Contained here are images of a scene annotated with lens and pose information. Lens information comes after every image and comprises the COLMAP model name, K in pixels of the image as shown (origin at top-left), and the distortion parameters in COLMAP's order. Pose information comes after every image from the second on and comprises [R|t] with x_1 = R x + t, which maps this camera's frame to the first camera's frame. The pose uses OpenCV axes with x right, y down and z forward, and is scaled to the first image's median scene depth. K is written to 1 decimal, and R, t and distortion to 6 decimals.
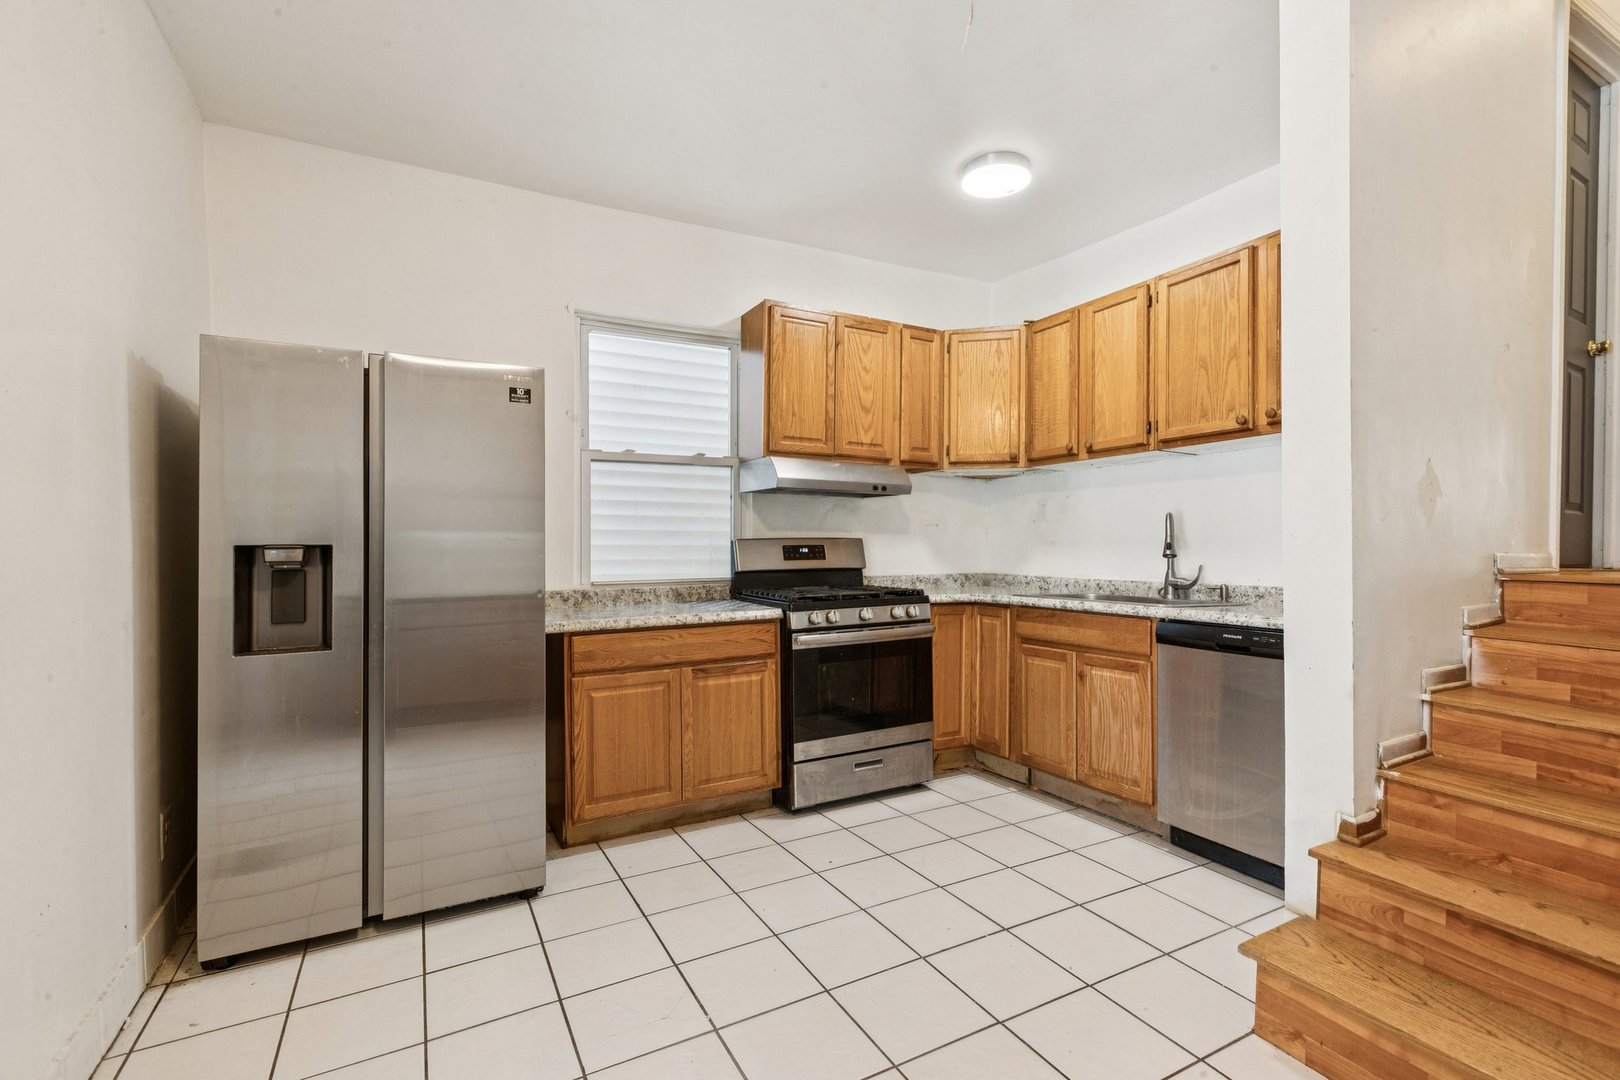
lens RADIAL K [[734.5, 0, 805.2], [0, 734.5, 538.8], [0, 0, 1]] dist [0.002340, -0.000235]
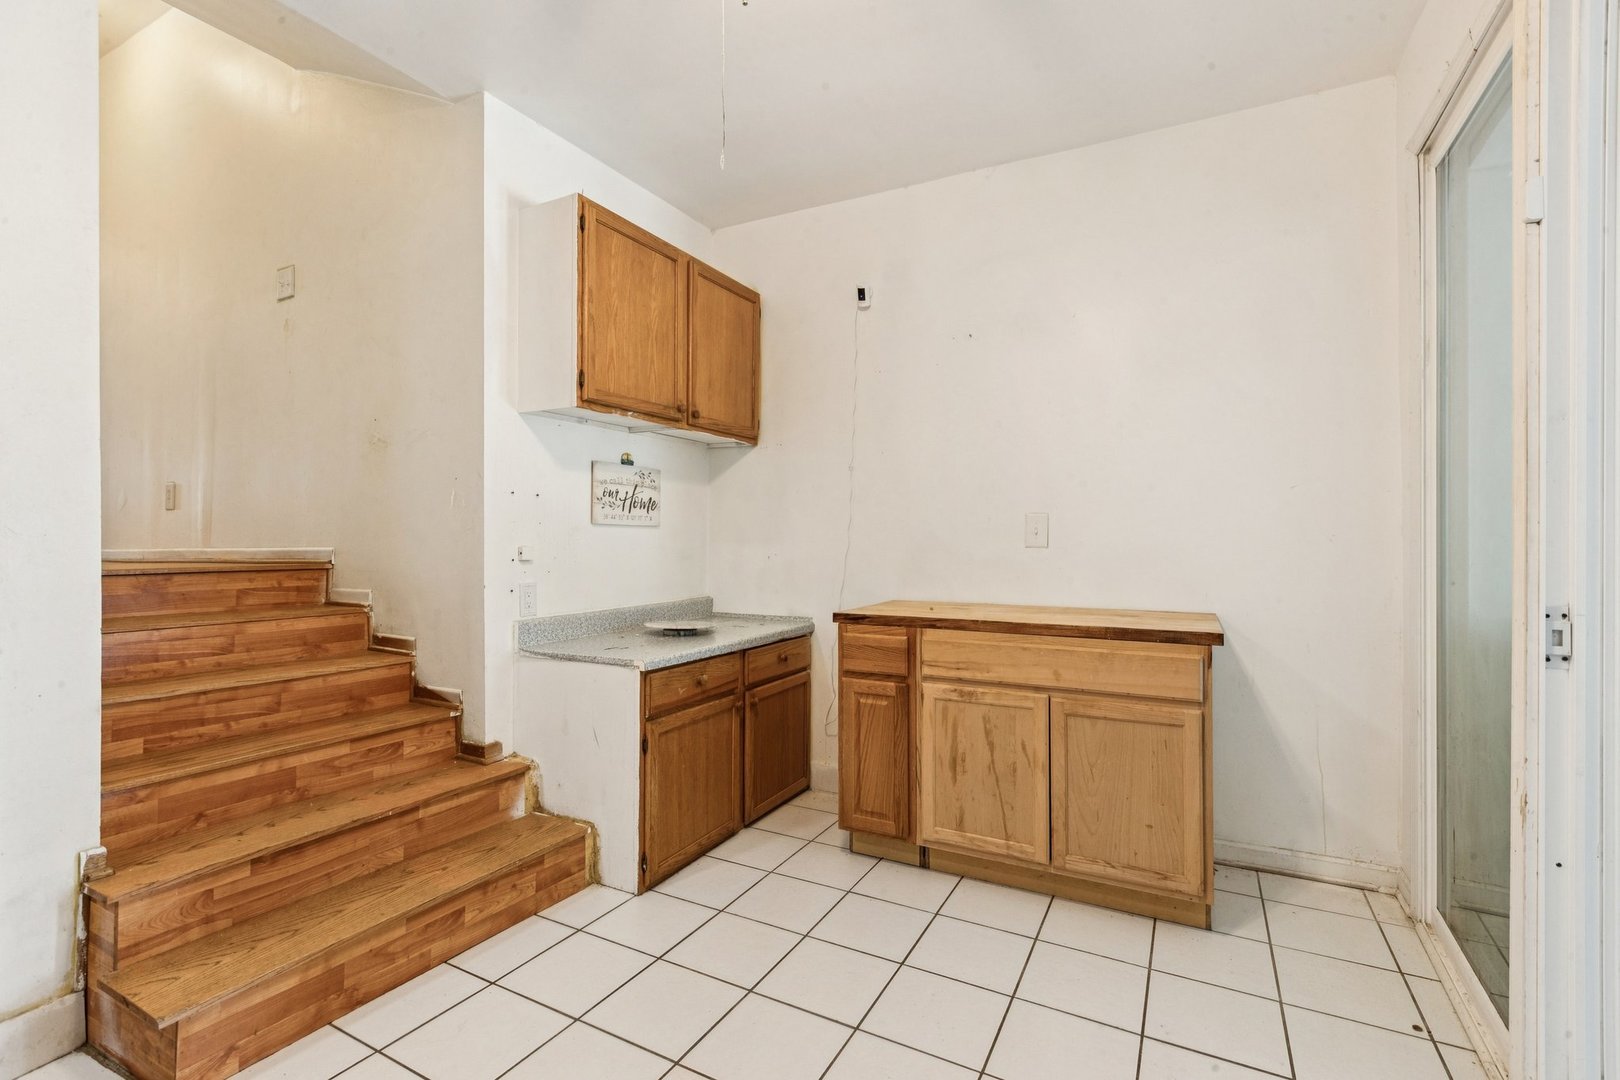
lens RADIAL K [[734.5, 0, 805.2], [0, 734.5, 538.8], [0, 0, 1]] dist [0.002340, -0.000235]
pose [[-0.548718, -0.005958, 0.835986, -0.285253], [0.000577, 0.999972, 0.007505, -0.001716], [-0.836007, 0.004600, -0.548699, 0.468082]]
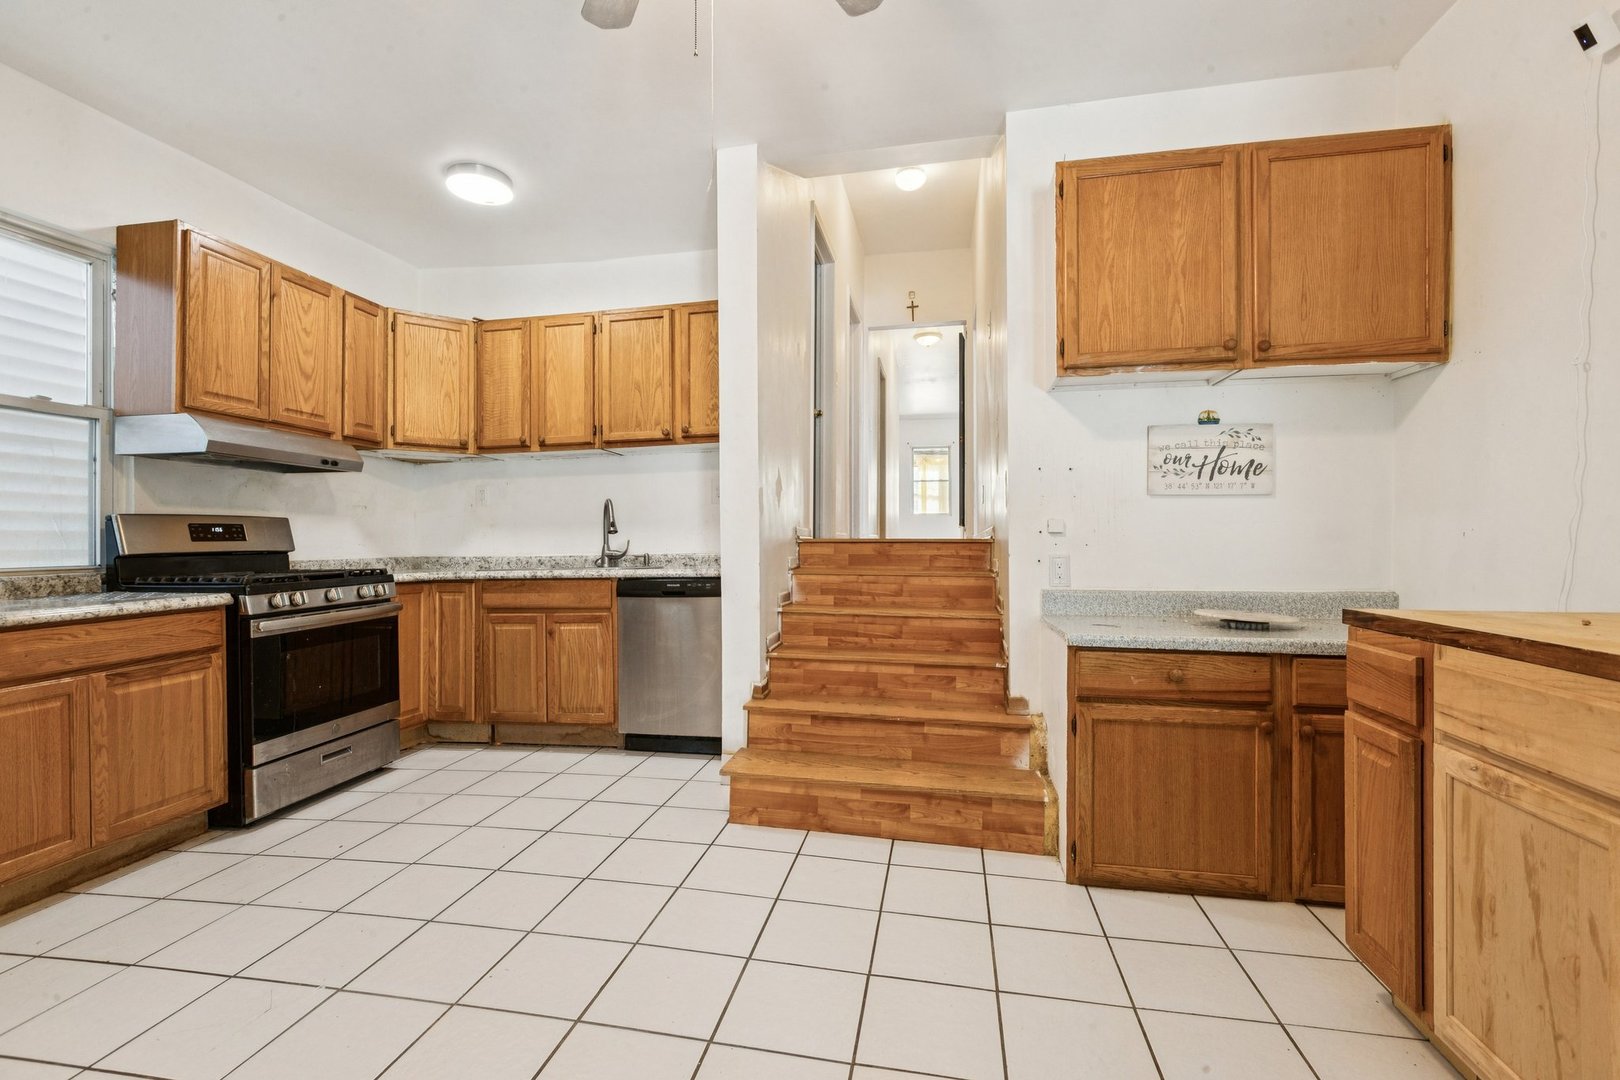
lens RADIAL K [[730.6, 0, 802.7], [0, 730.6, 541.6], [0, 0, 1]] dist [0.013708, 0.000084]
pose [[0.633710, -0.007028, 0.773539, -0.273014], [0.006228, 0.999973, 0.003983, 0.035605], [-0.773546, 0.002293, 0.633736, -0.063642]]
